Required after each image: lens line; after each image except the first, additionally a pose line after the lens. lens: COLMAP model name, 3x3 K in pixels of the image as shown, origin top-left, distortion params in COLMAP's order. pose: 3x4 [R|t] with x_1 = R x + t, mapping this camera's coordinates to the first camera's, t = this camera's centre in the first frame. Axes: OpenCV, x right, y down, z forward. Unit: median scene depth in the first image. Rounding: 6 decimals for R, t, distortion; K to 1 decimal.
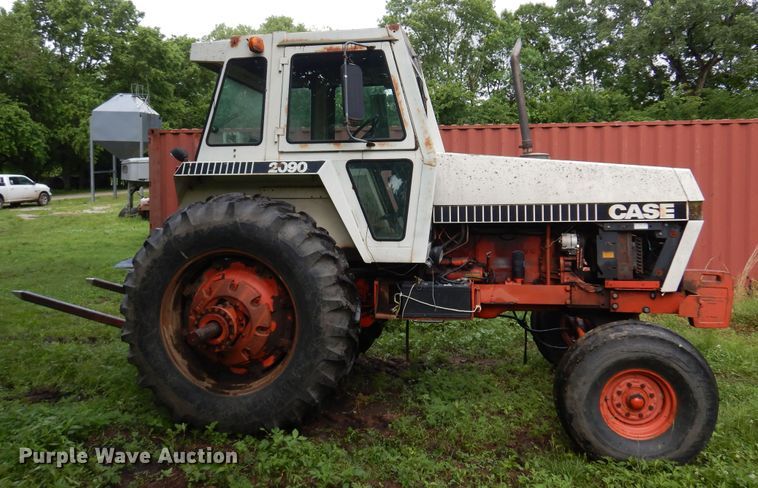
lens RADIAL K [[592.7, 0, 376.5], [0, 592.7, 211.4], [0, 0, 1]] dist [0.008951, 0.011095]
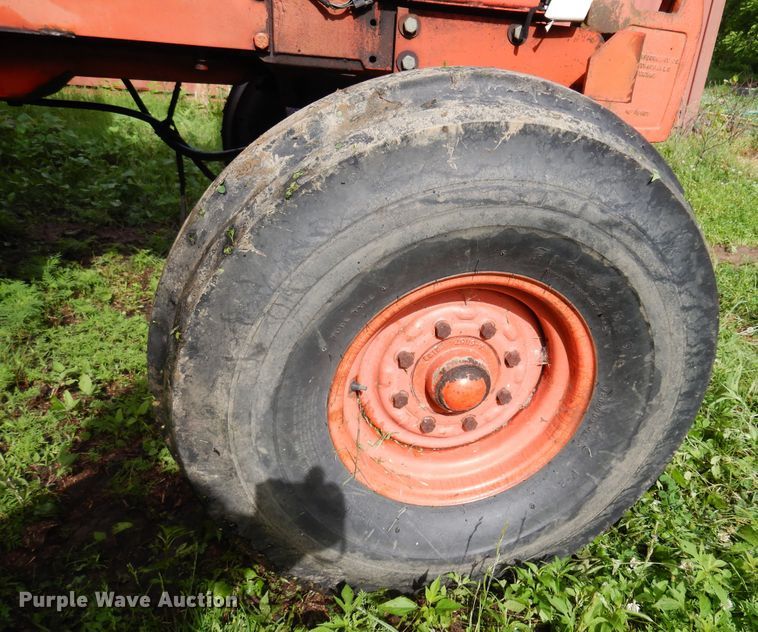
lens RADIAL K [[613.7, 0, 433.8], [0, 613.7, 338.3], [0, 0, 1]] dist [0.012482, 0.003931]
pose [[0.912082, -0.097768, 0.398181, 0.275418], [-0.080180, 0.909871, 0.407069, 0.162529], [-0.402092, -0.403206, 0.822038, 0.682103]]
